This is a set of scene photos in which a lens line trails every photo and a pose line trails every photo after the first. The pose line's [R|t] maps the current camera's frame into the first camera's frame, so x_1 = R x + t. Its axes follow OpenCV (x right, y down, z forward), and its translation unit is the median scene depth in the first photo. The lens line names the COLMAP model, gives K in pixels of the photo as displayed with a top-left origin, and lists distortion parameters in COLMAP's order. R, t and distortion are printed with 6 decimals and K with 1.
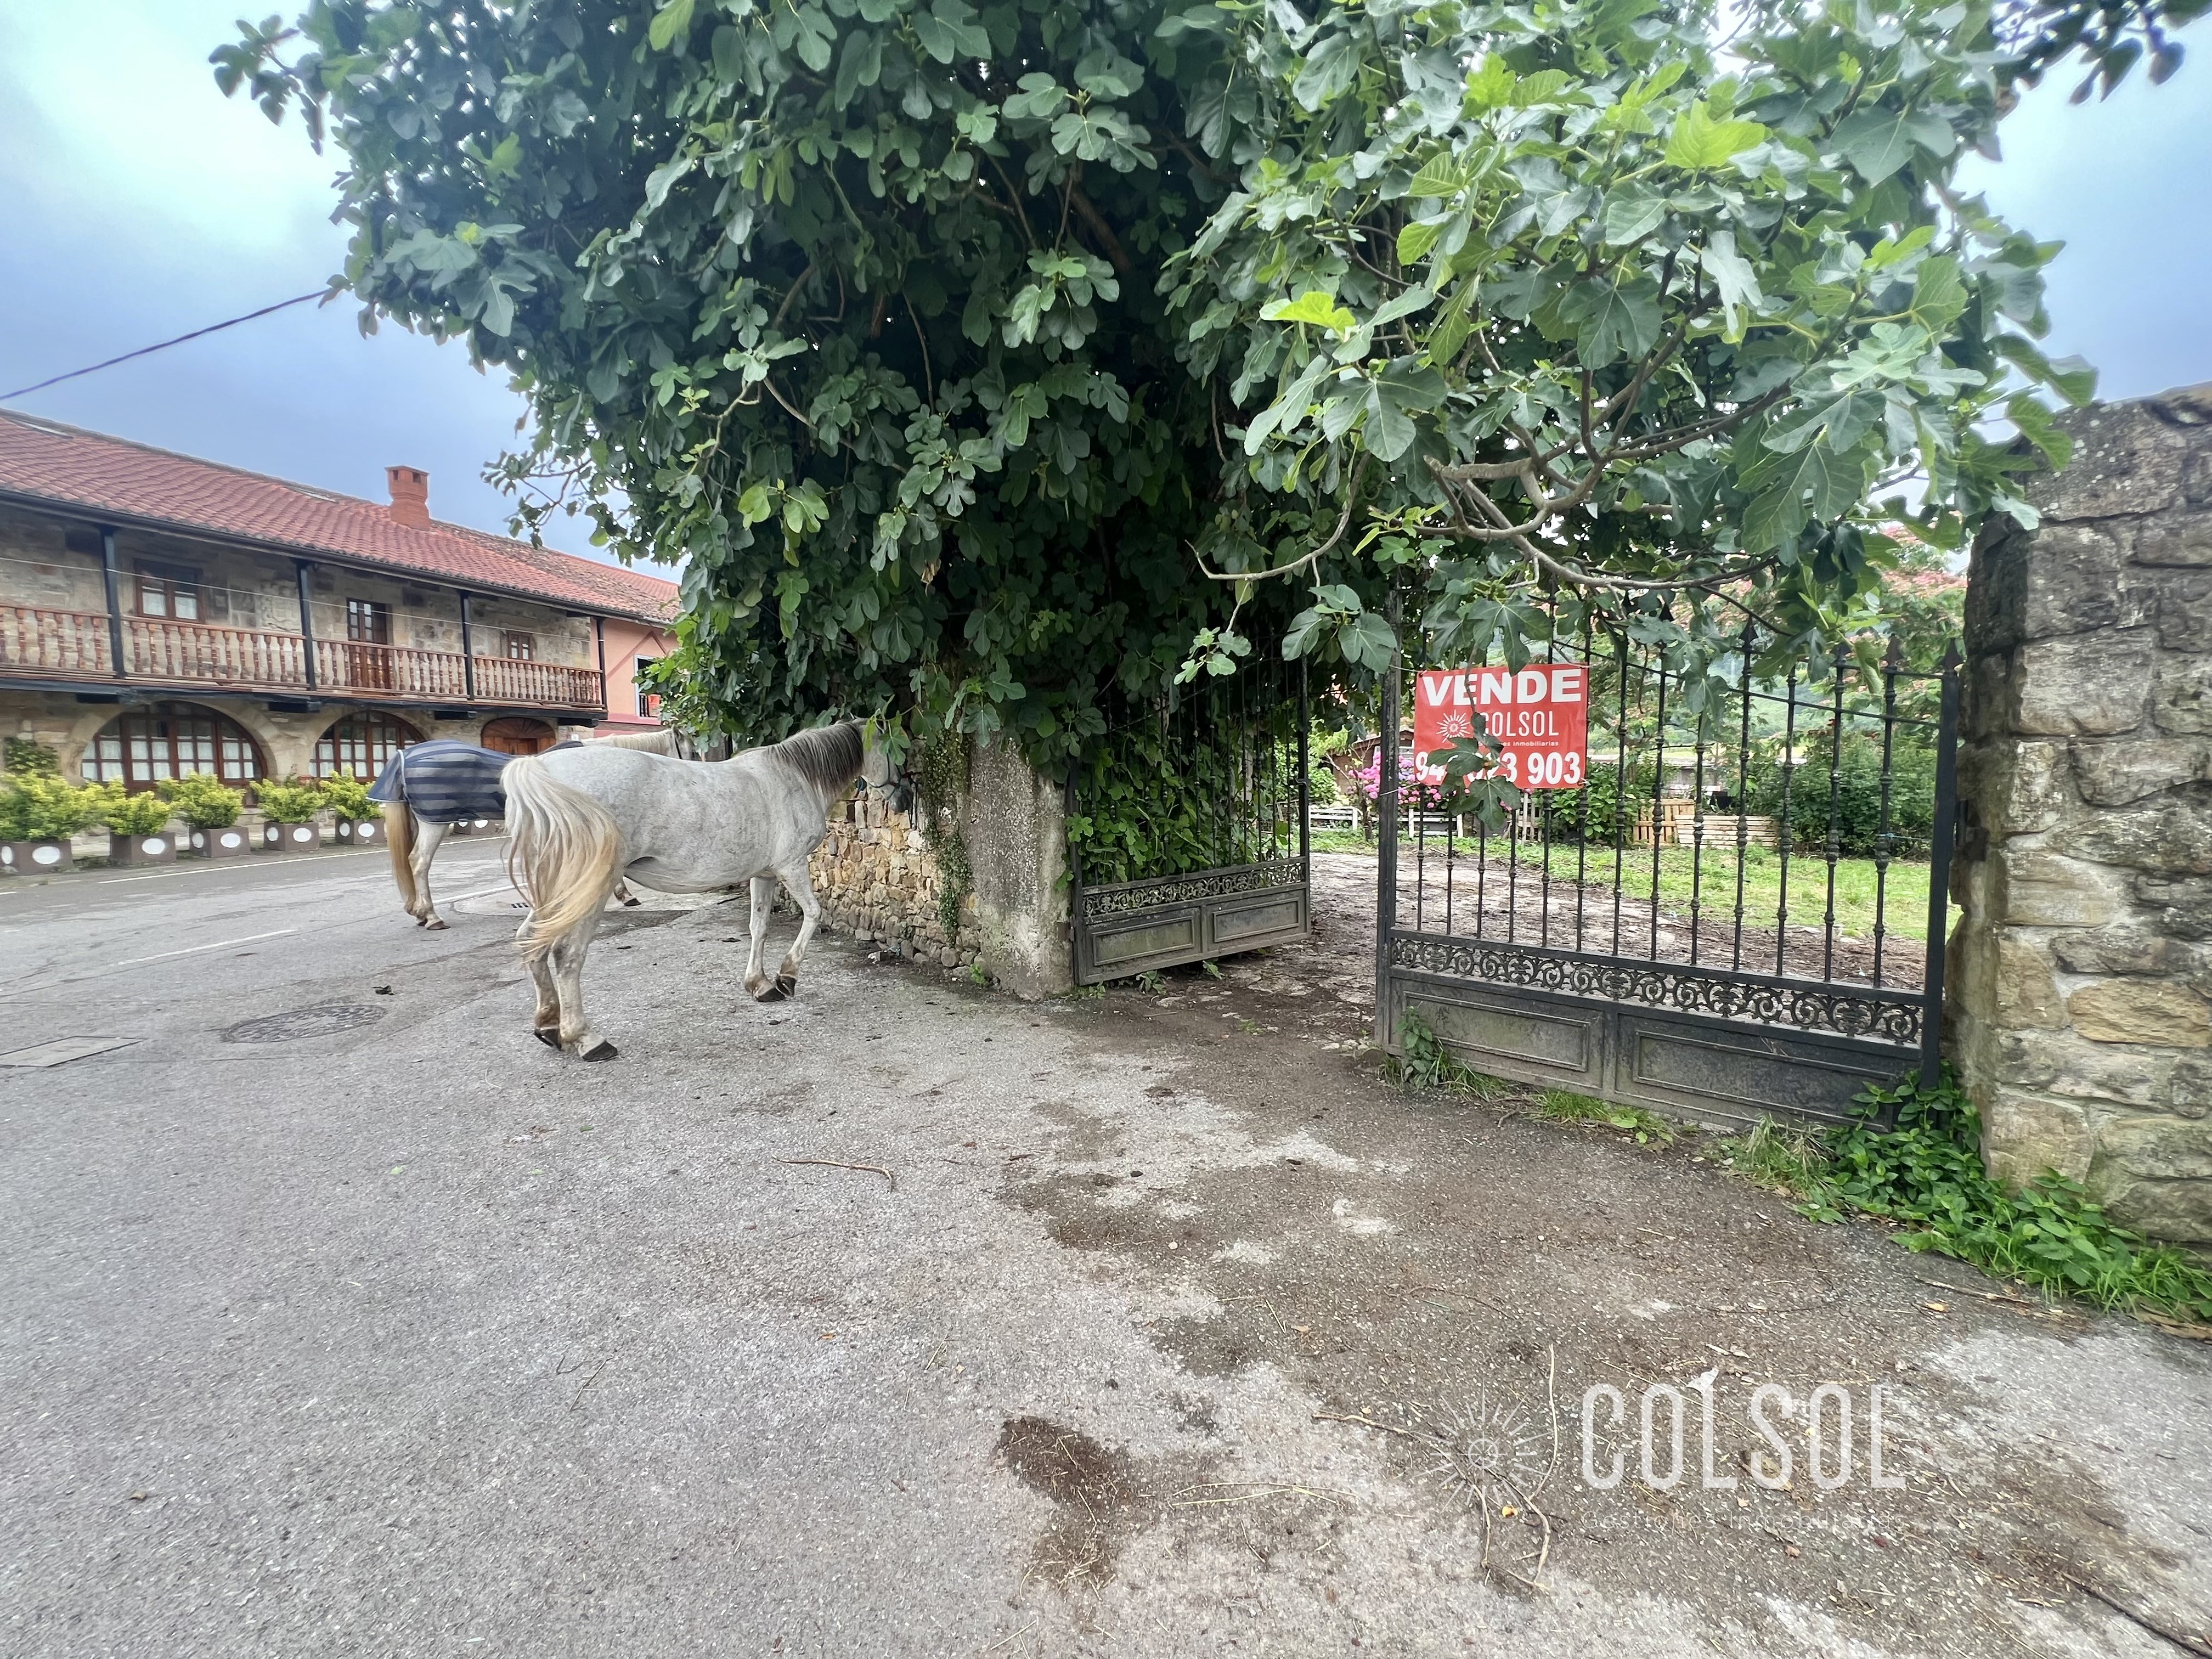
lens RADIAL K [[889.3, 0, 1092.6], [0, 889.3, 829.8], [0, 0, 1]] dist [-0.002733, 0.000823]
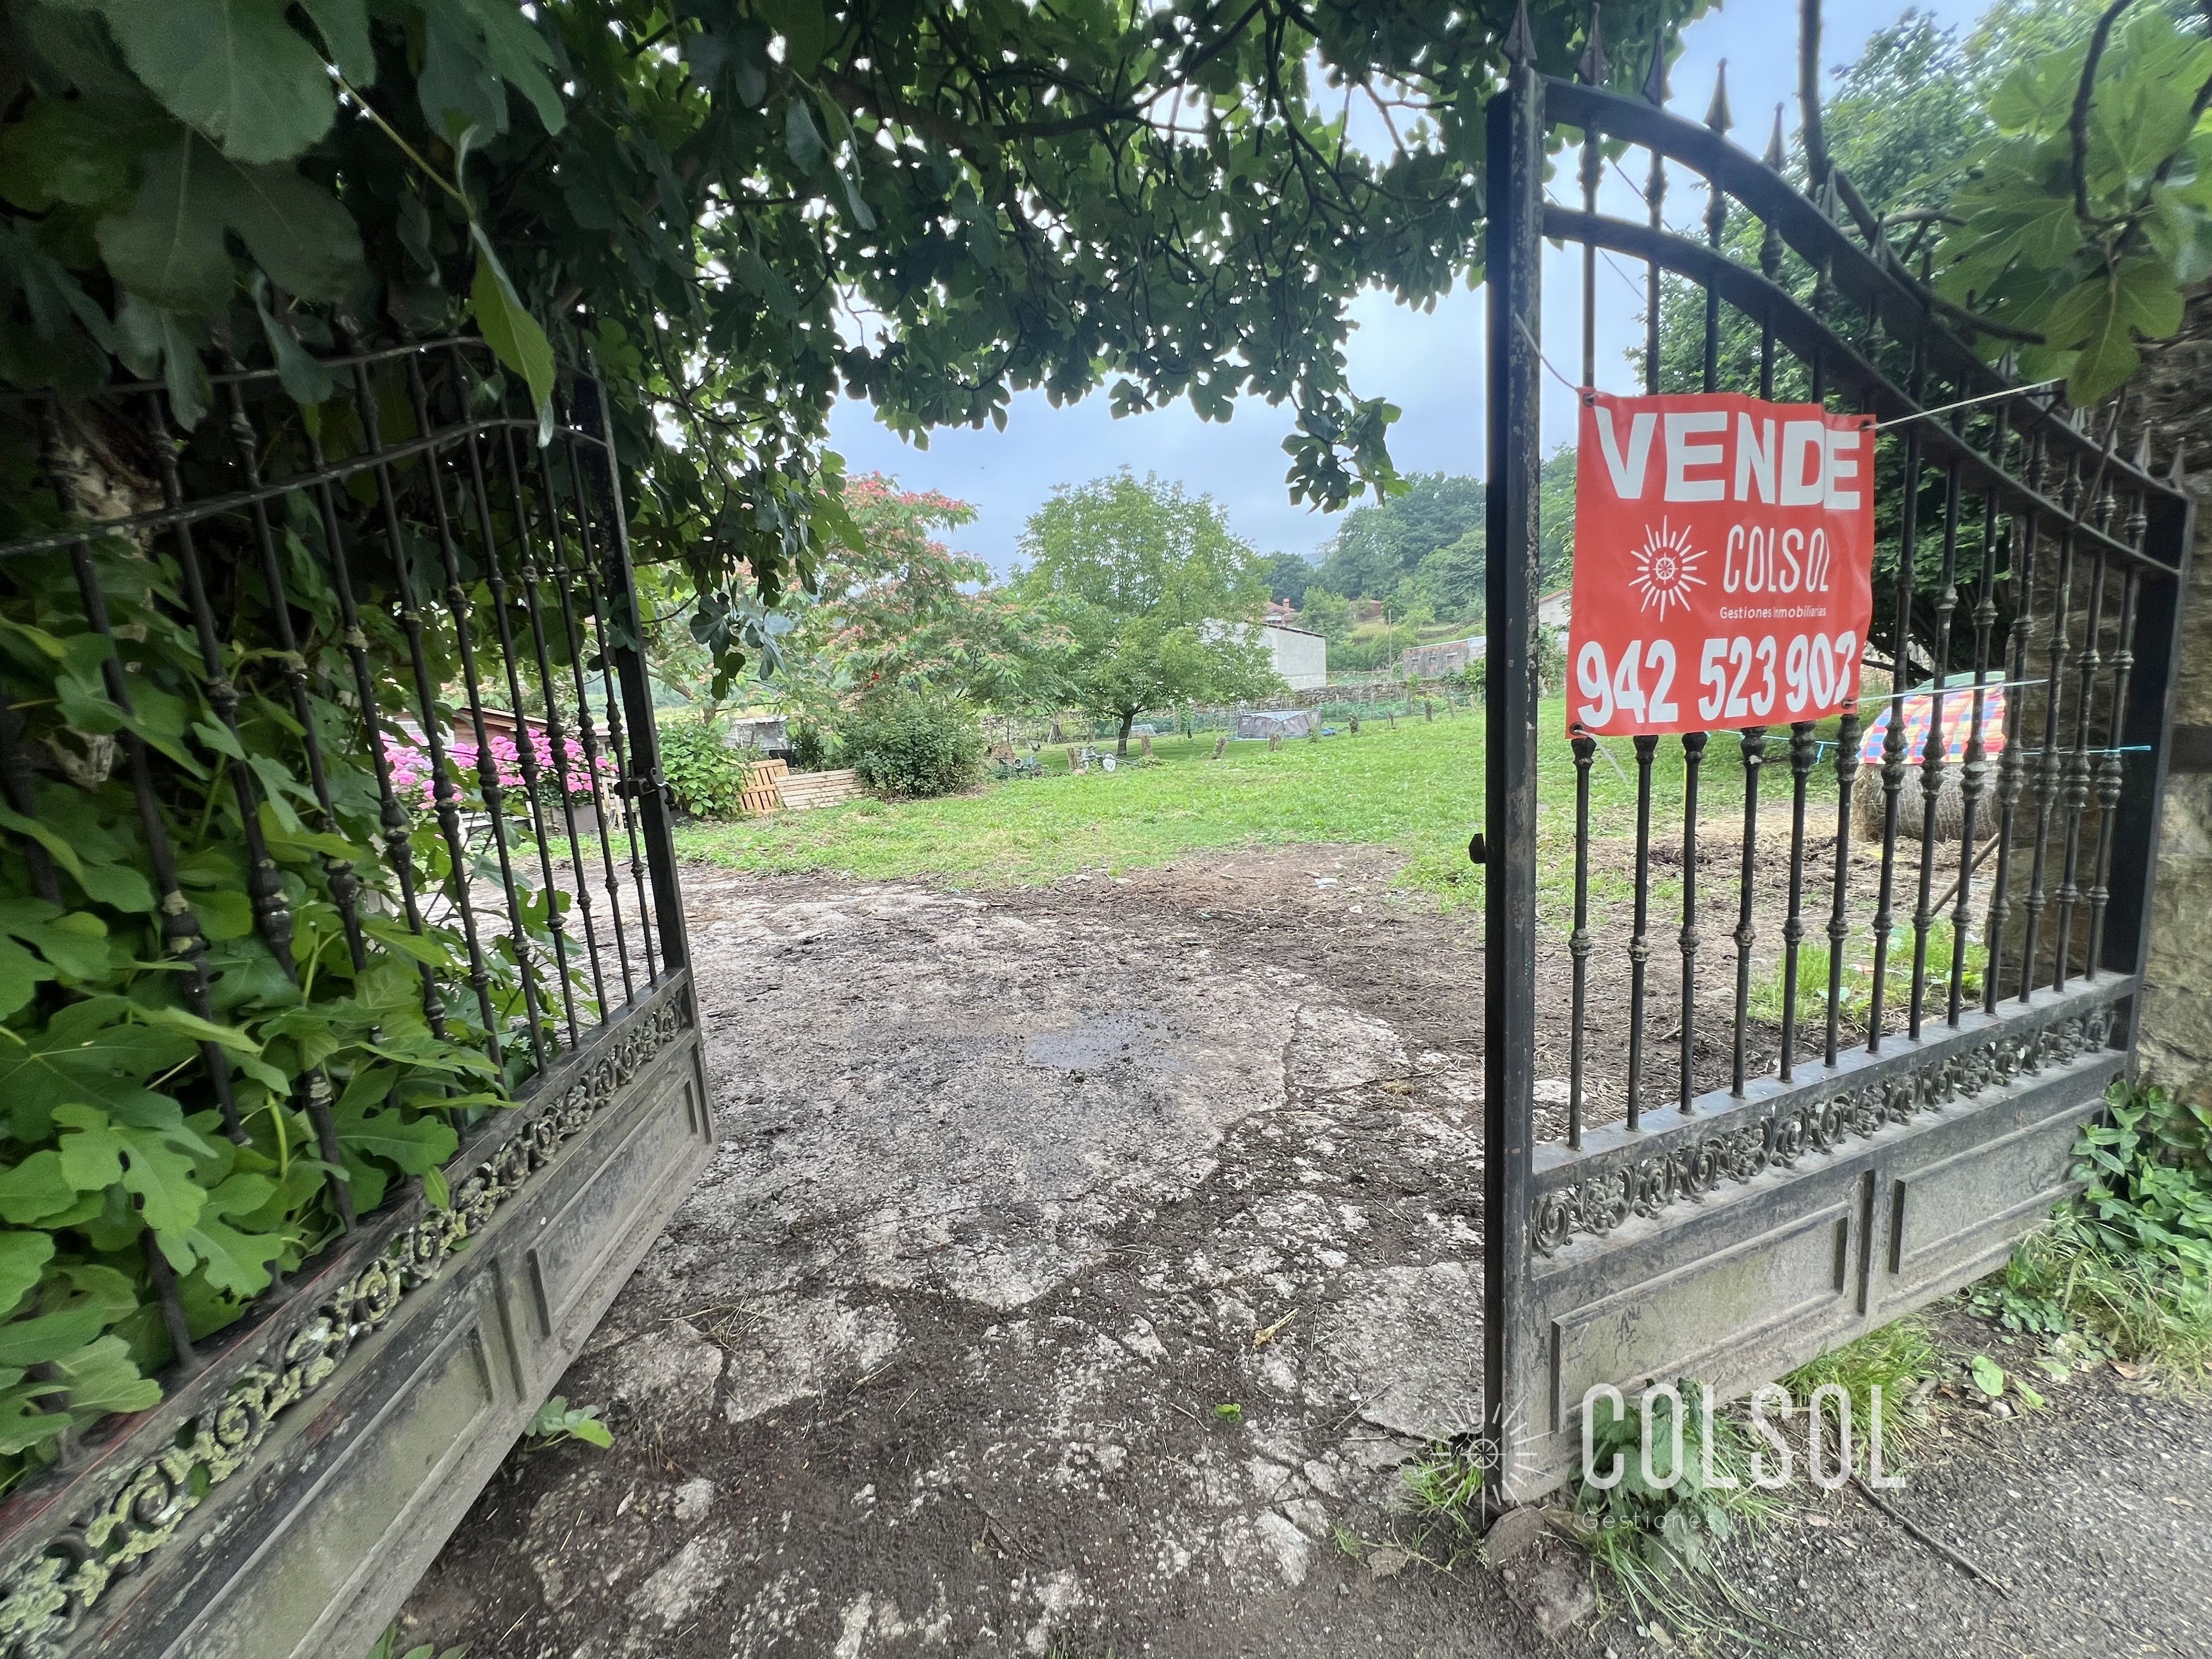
lens RADIAL K [[889.3, 0, 1090.0], [0, 889.3, 827.3], [0, 0, 1]] dist [-0.002733, 0.000823]
pose [[0.476373, -0.156910, 0.865129, -0.011657], [0.132664, 0.985510, 0.105694, -0.056733], [-0.869177, 0.064422, 0.490287, 0.724809]]
